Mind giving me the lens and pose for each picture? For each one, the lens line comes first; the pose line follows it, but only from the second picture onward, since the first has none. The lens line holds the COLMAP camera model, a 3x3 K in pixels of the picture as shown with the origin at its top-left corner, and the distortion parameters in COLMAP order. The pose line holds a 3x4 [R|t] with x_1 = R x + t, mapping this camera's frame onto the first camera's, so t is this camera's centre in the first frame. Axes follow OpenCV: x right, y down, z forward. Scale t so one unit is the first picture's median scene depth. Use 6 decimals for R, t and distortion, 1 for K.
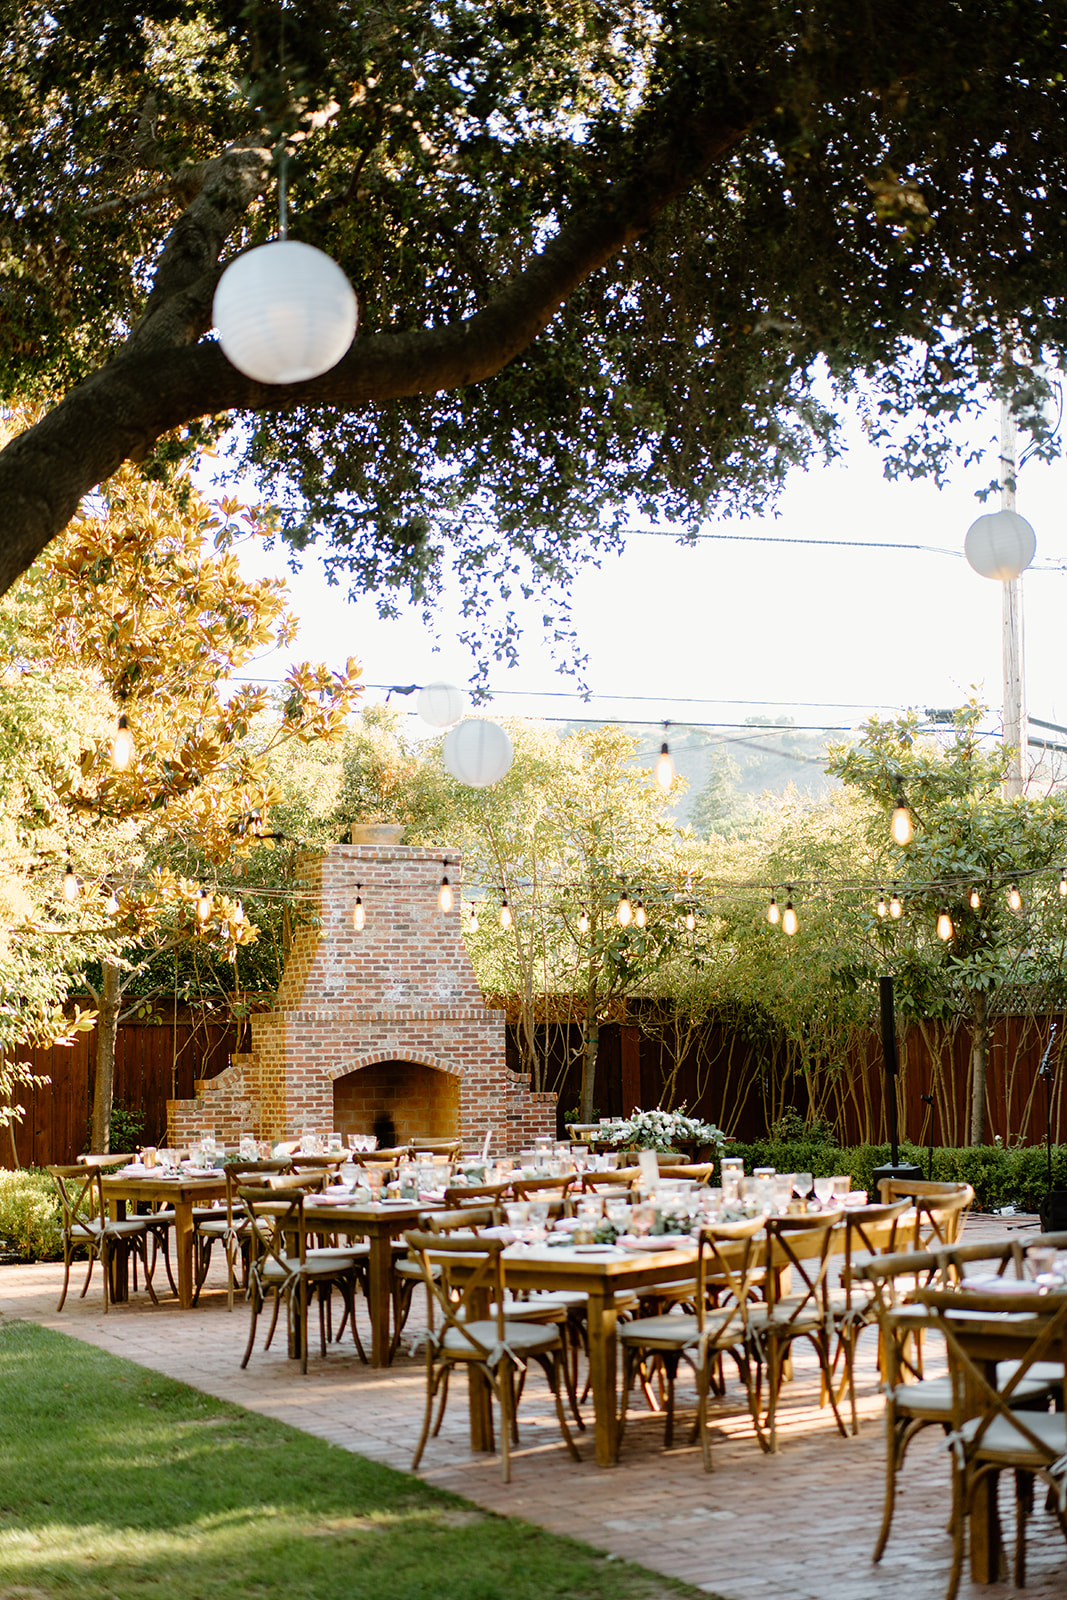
lens RADIAL K [[2555.6, 0, 529.2], [0, 2555.6, 832.4], [0, 0, 1]] dist [-0.016166, 0.003070]
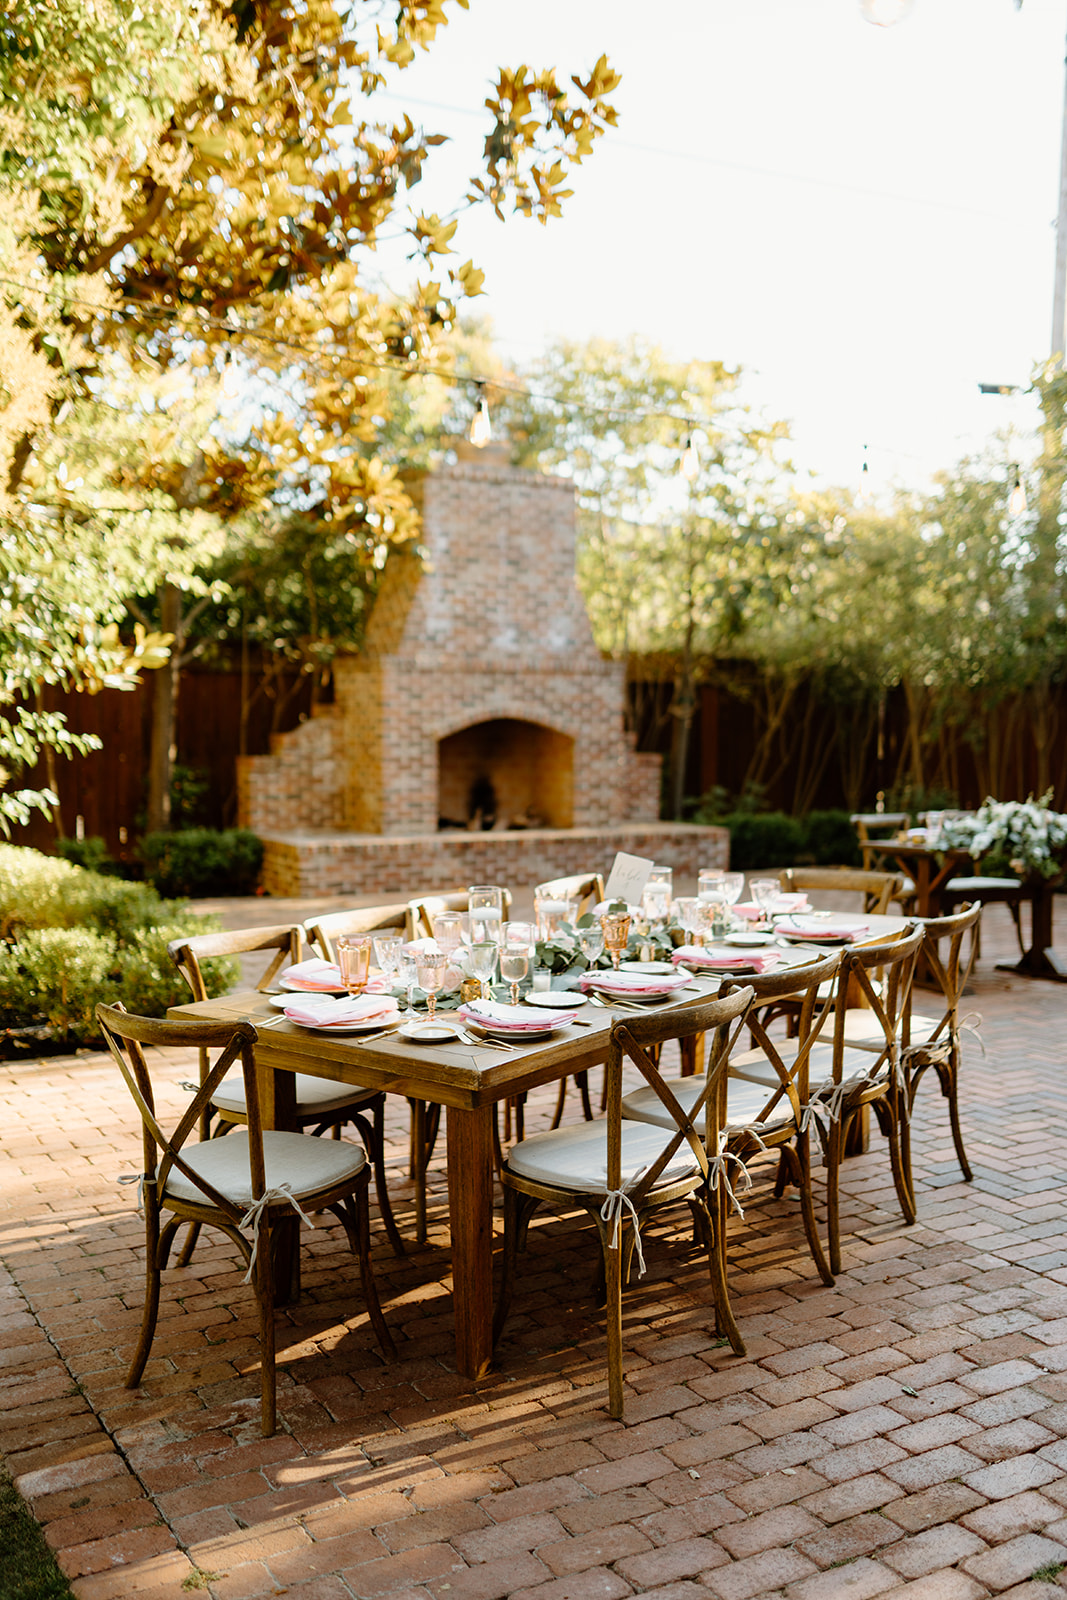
lens RADIAL K [[1517.7, 0, 533.5], [0, 1517.7, 800.0], [0, 0, 1]] dist [0.005340, 0.001663]
pose [[0.995073, 0.015767, 0.097880, -0.110440], [-0.029707, 0.989329, 0.142637, 0.051583], [-0.094587, -0.144842, 0.984923, 0.582104]]
